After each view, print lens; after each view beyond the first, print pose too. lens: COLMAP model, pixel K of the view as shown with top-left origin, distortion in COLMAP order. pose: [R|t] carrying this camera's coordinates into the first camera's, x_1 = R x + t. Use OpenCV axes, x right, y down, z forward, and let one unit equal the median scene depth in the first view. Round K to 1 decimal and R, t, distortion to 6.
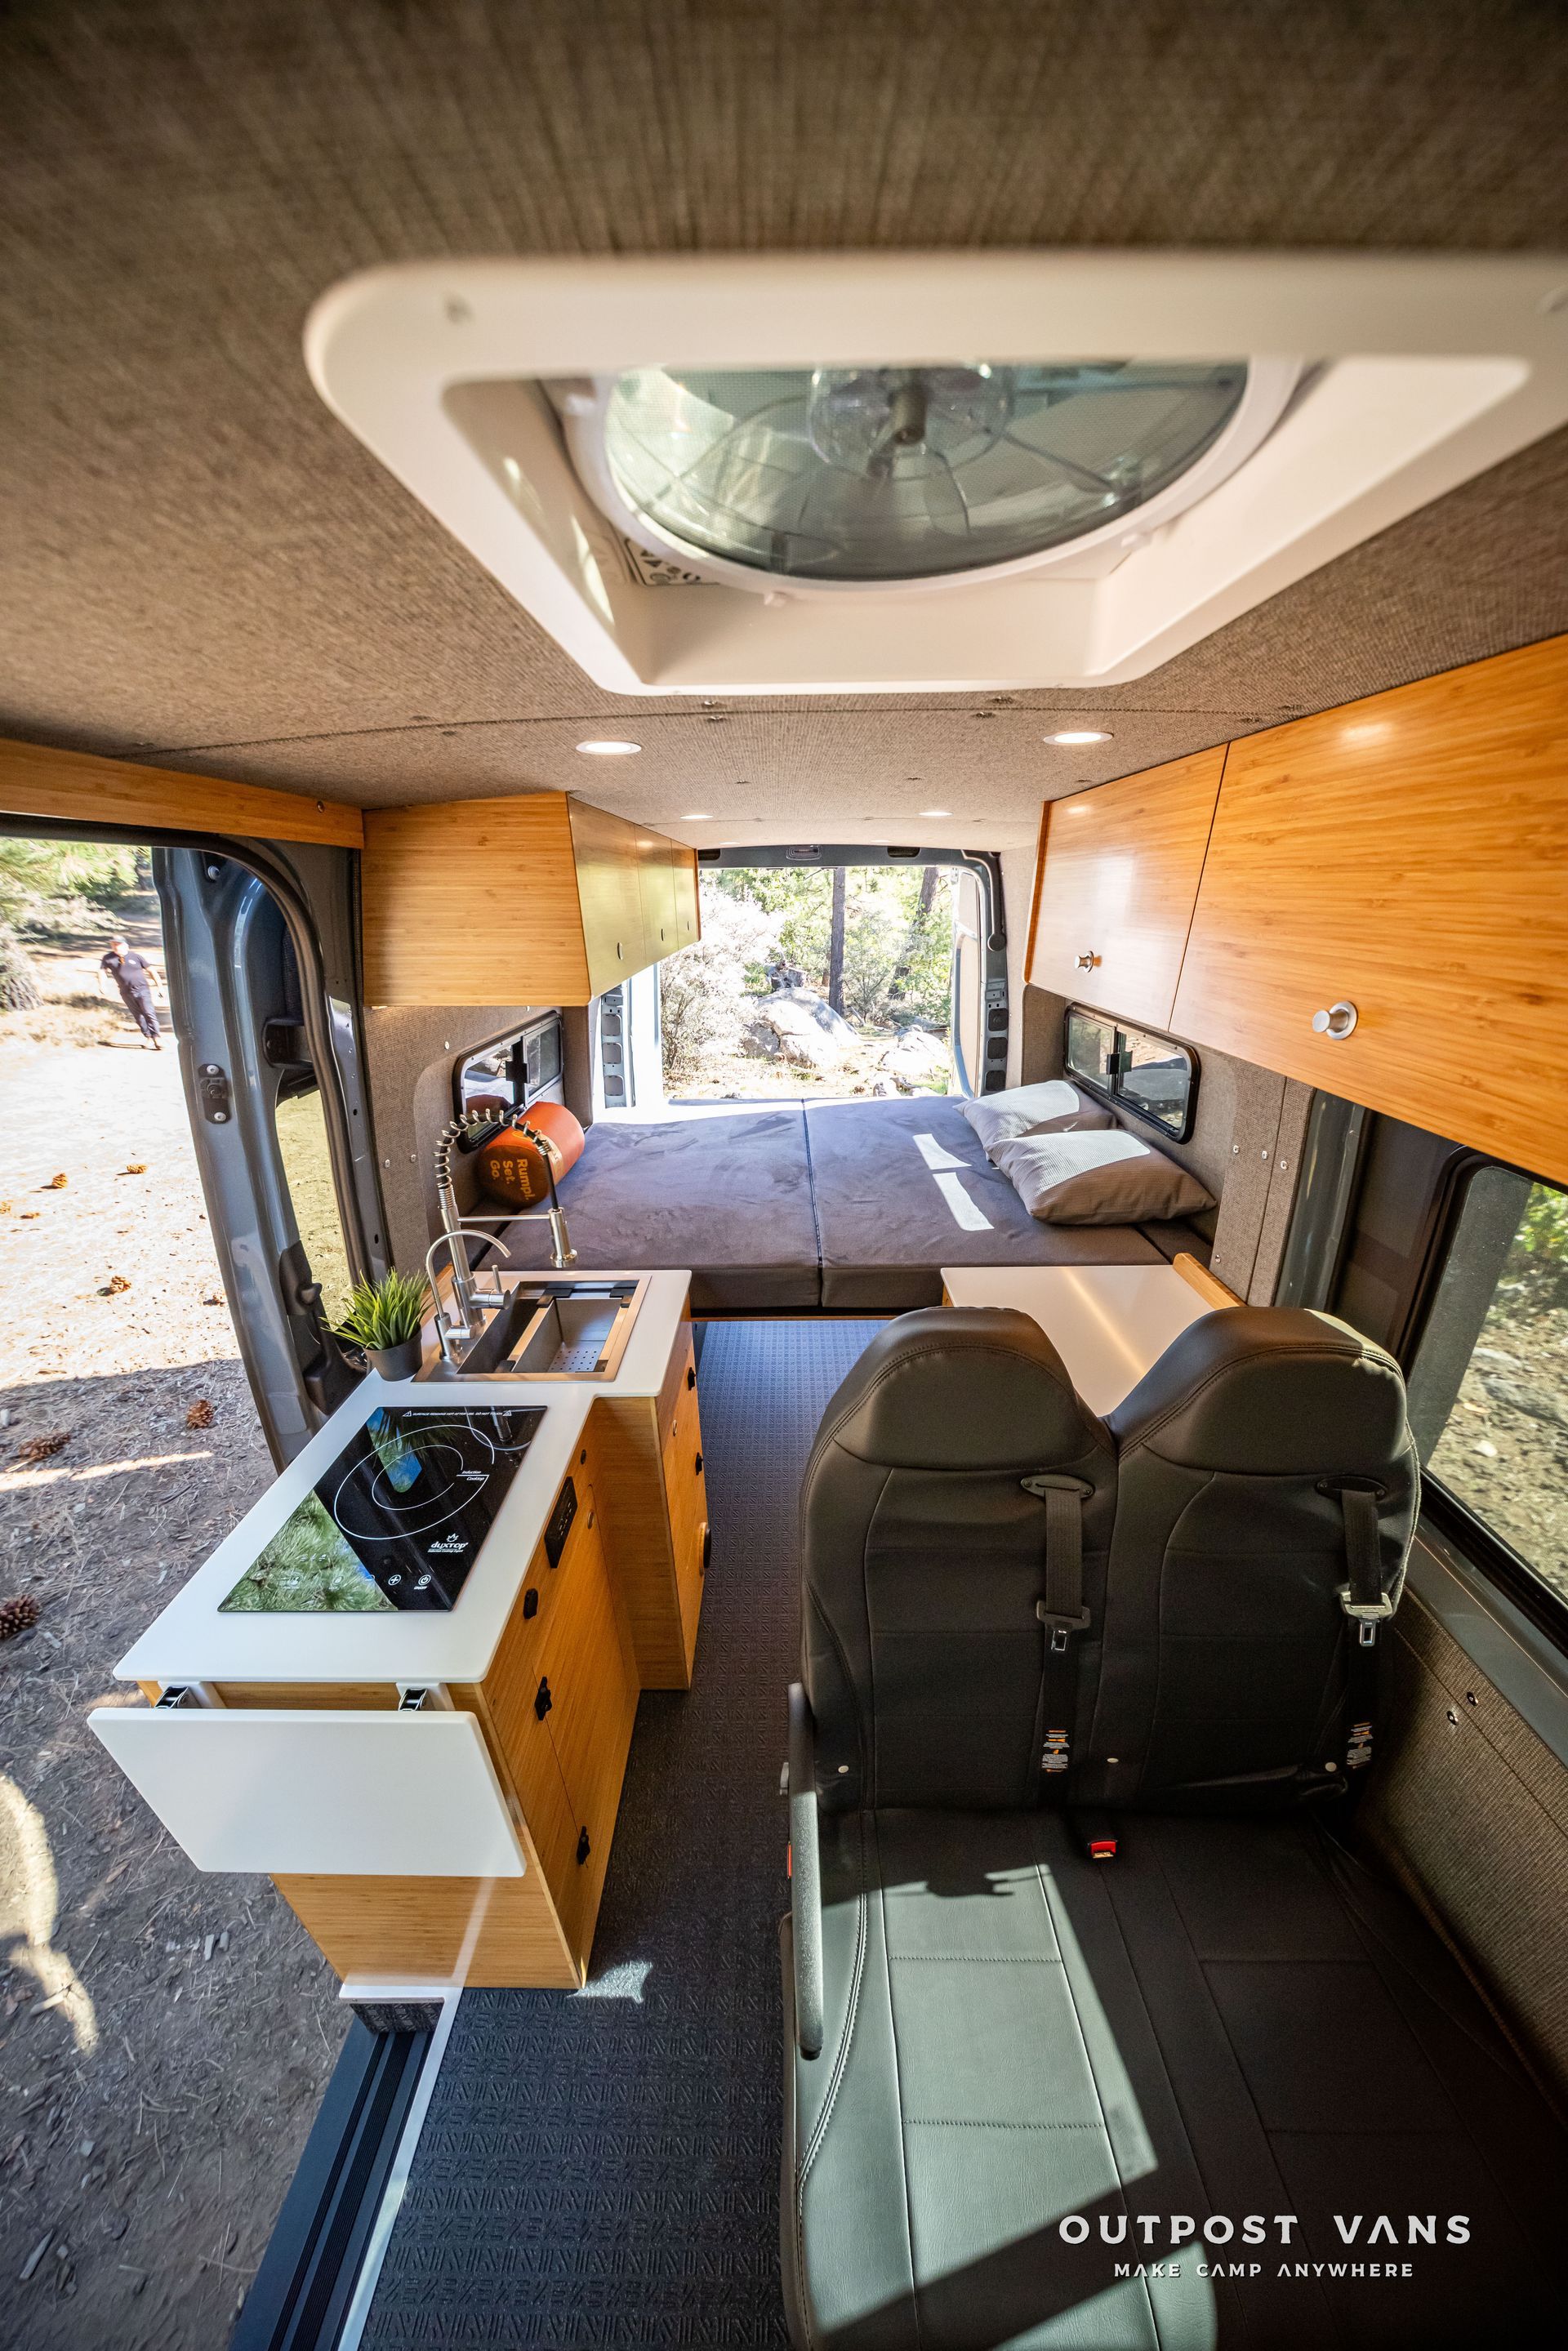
lens RADIAL K [[674.2, 0, 791.1], [0, 674.2, 1198.8], [0, 0, 1]] dist [0.000150, -0.000021]
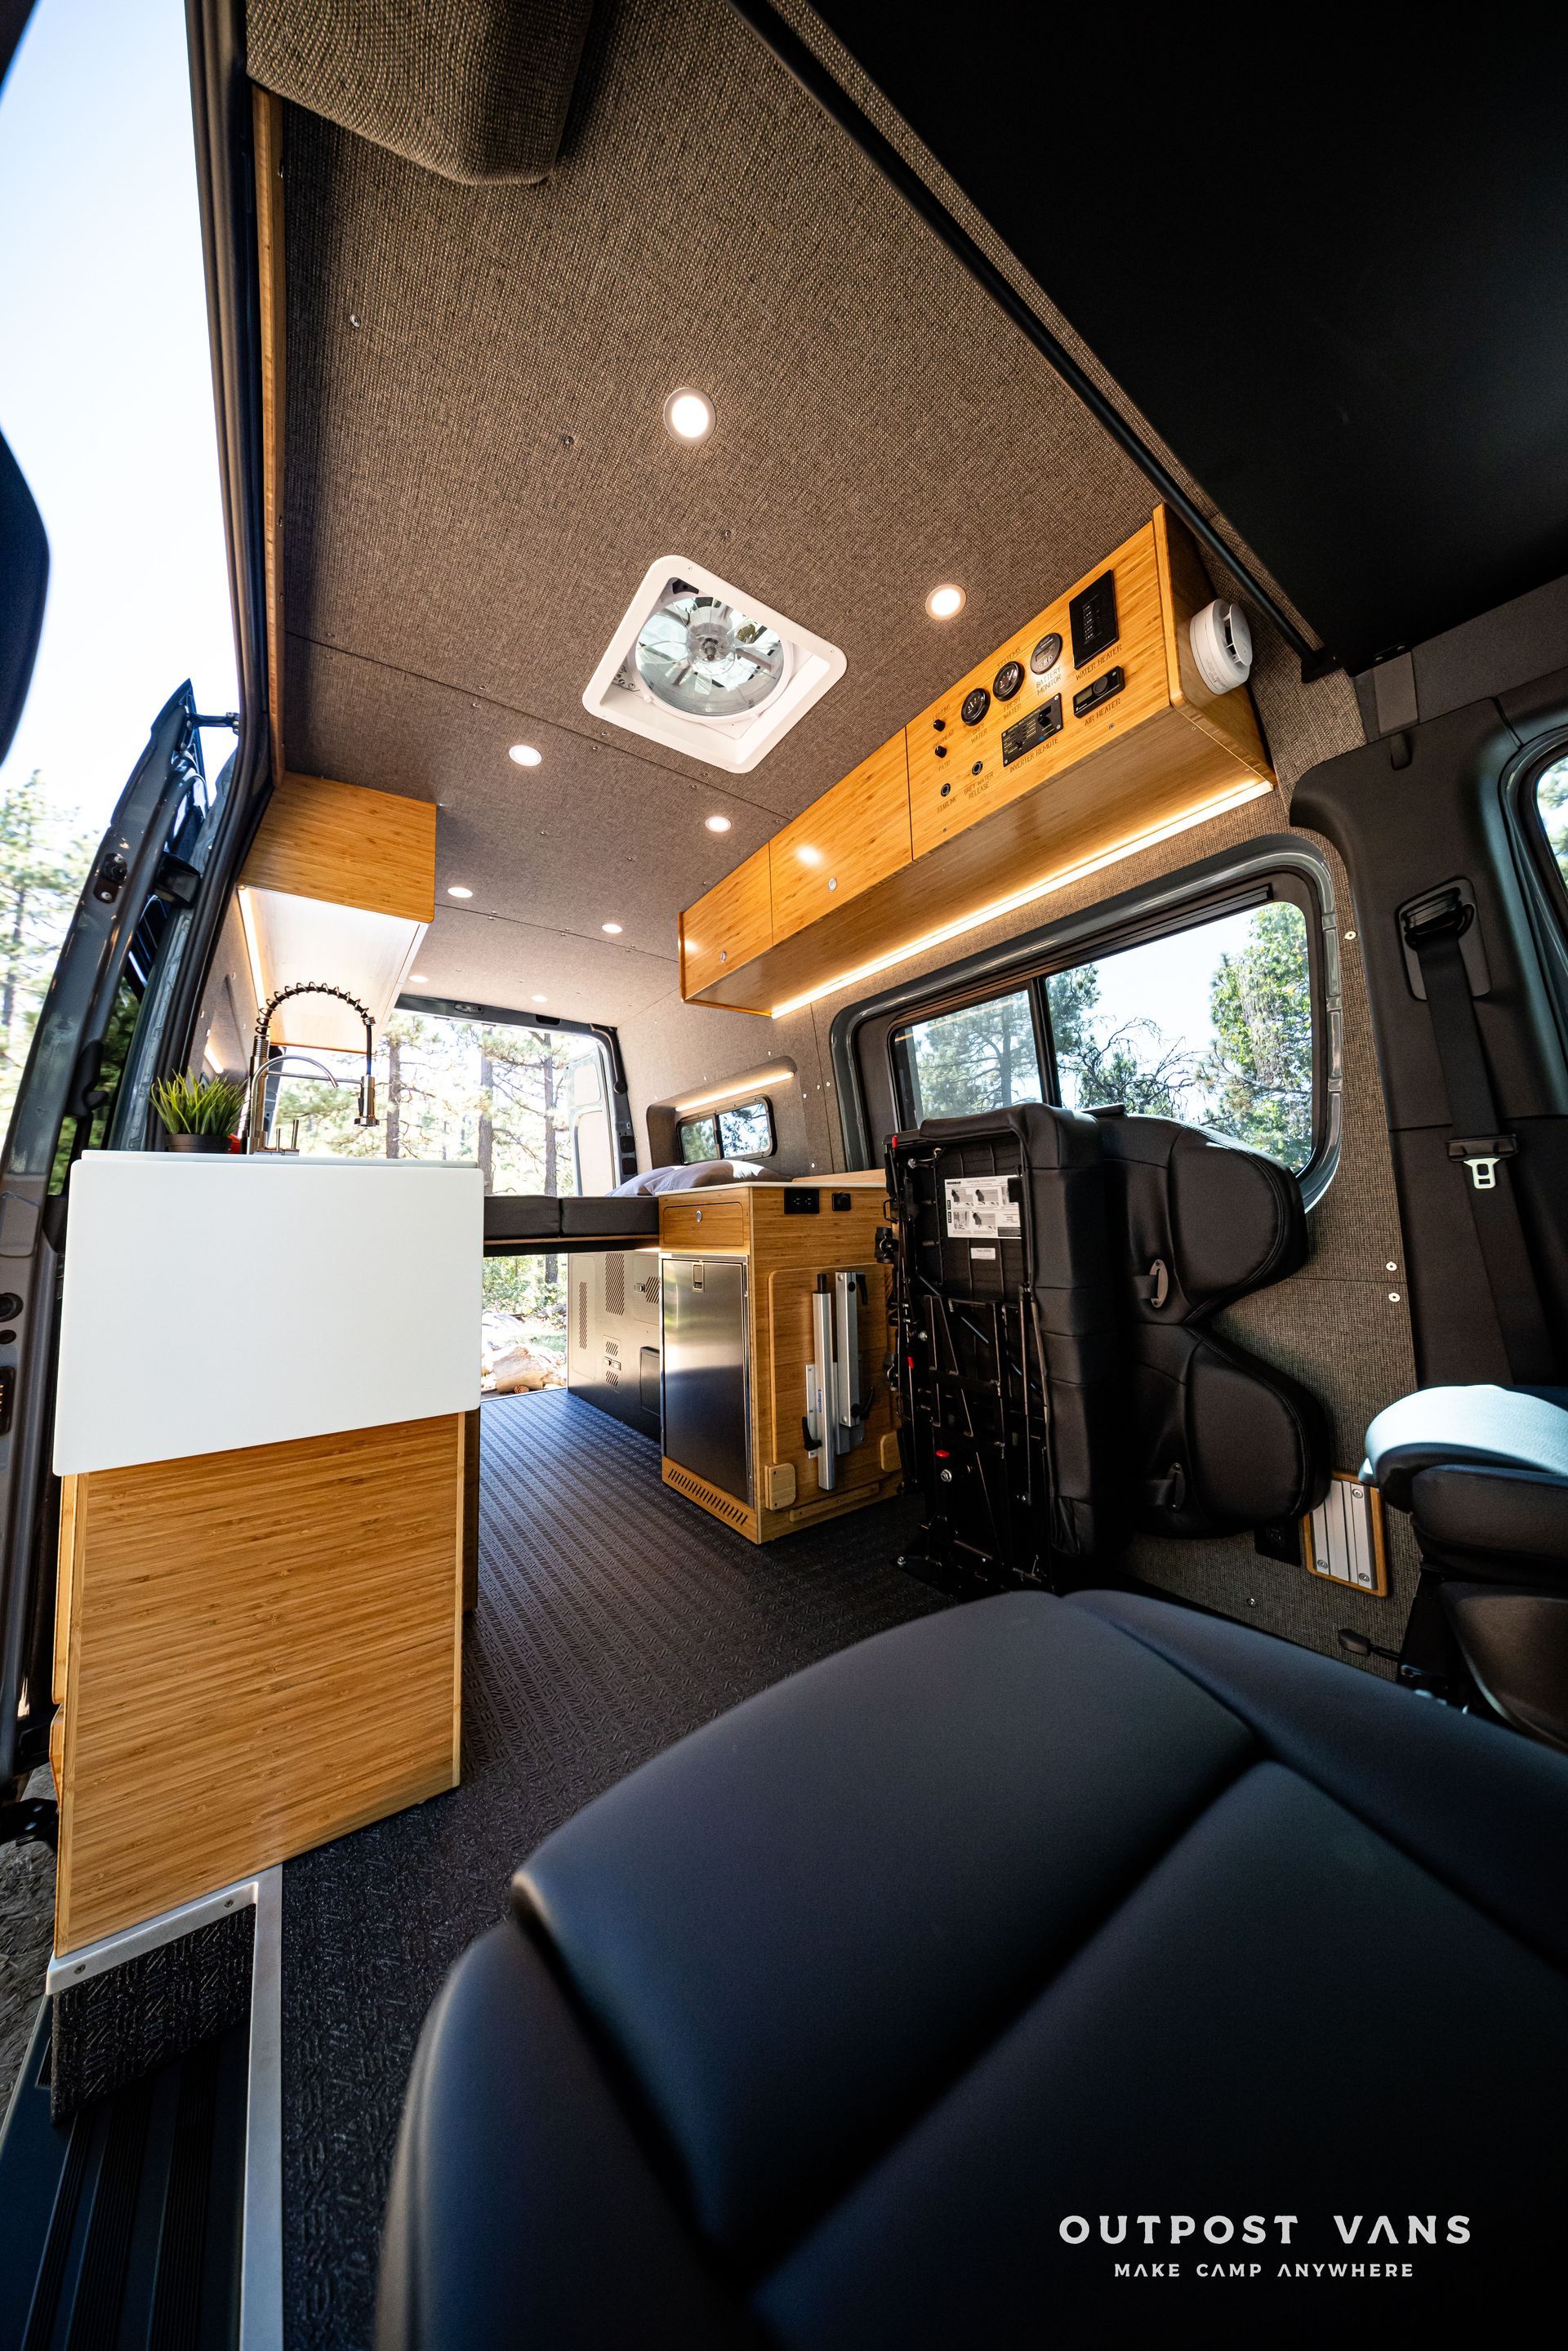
lens RADIAL K [[683.7, 0, 775.4], [0, 683.7, 1163.5], [0, 0, 1]] dist [0.001354, -0.002755]
pose [[0.821548, 0.037899, 0.568879, -0.267258], [0.254390, 0.868593, -0.425244, 0.518682], [-0.510240, 0.494075, 0.703949, -0.090779]]
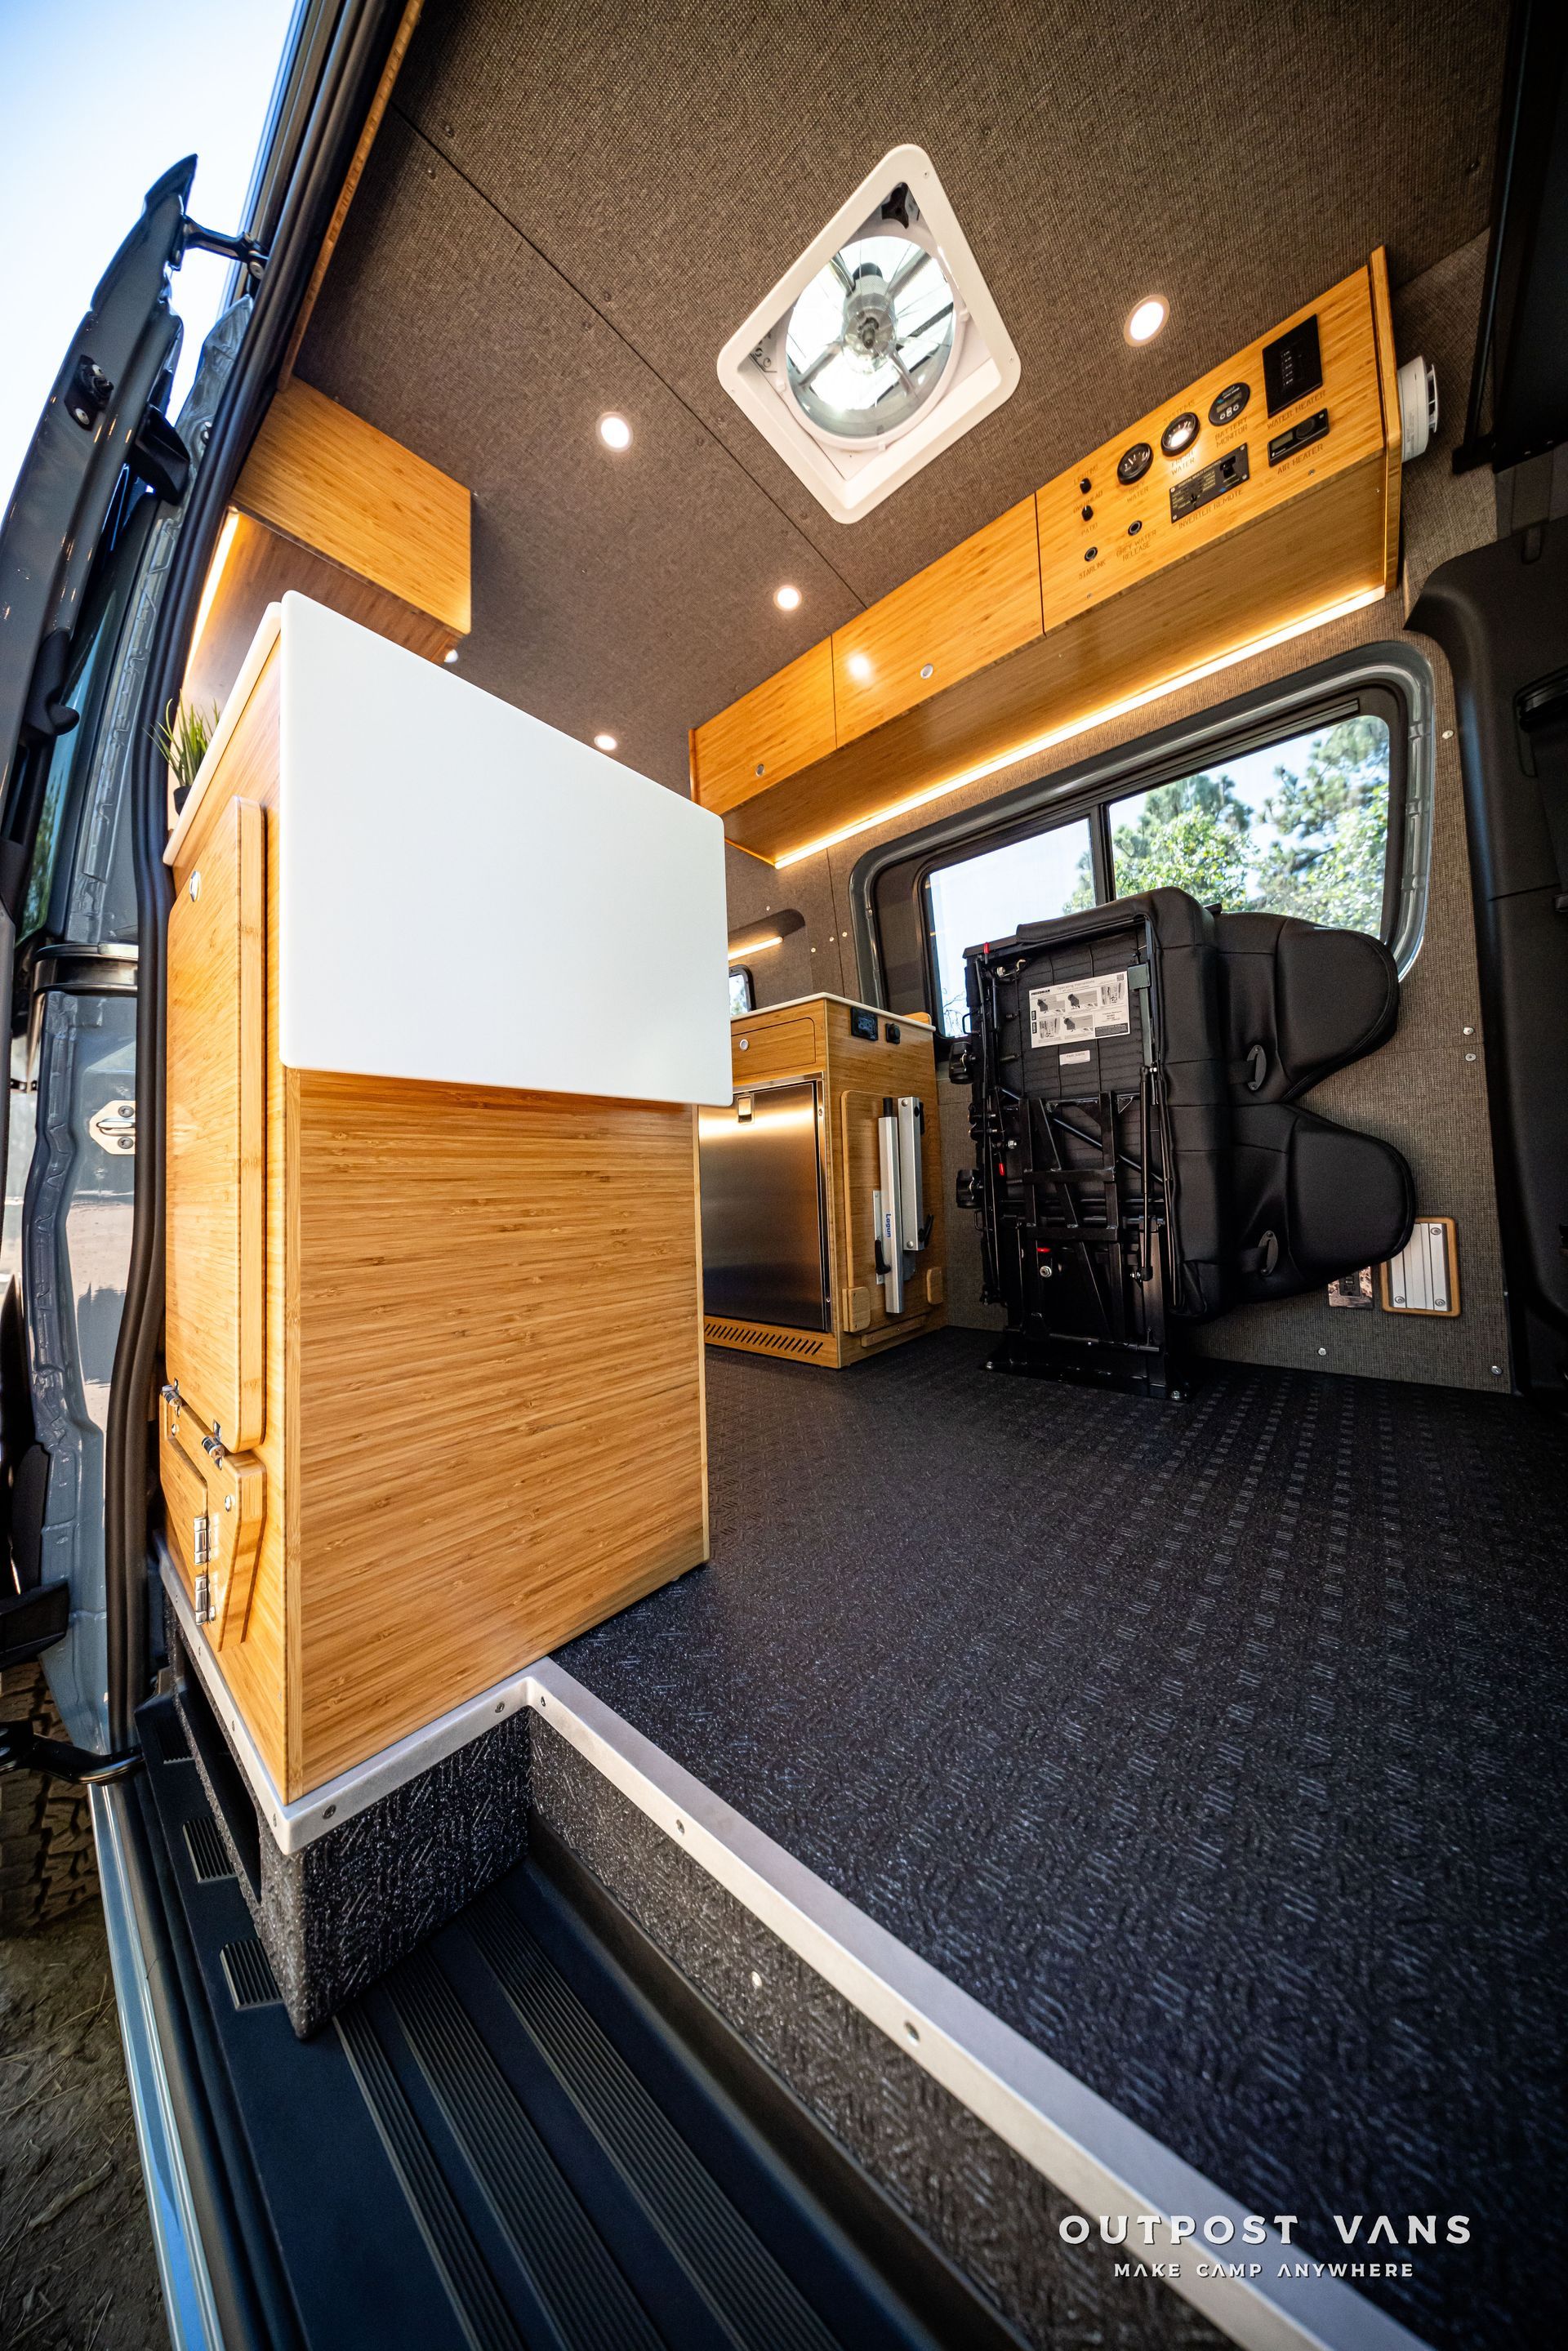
lens RADIAL K [[672.8, 0, 775.0], [0, 672.8, 1153.9], [0, 0, 1]] dist [0.004632, -0.003494]
pose [[0.662579, 0.021613, 0.748680, -0.423556], [0.337784, 0.883537, -0.324444, 0.567079], [-0.668499, 0.467862, 0.578113, 0.198760]]
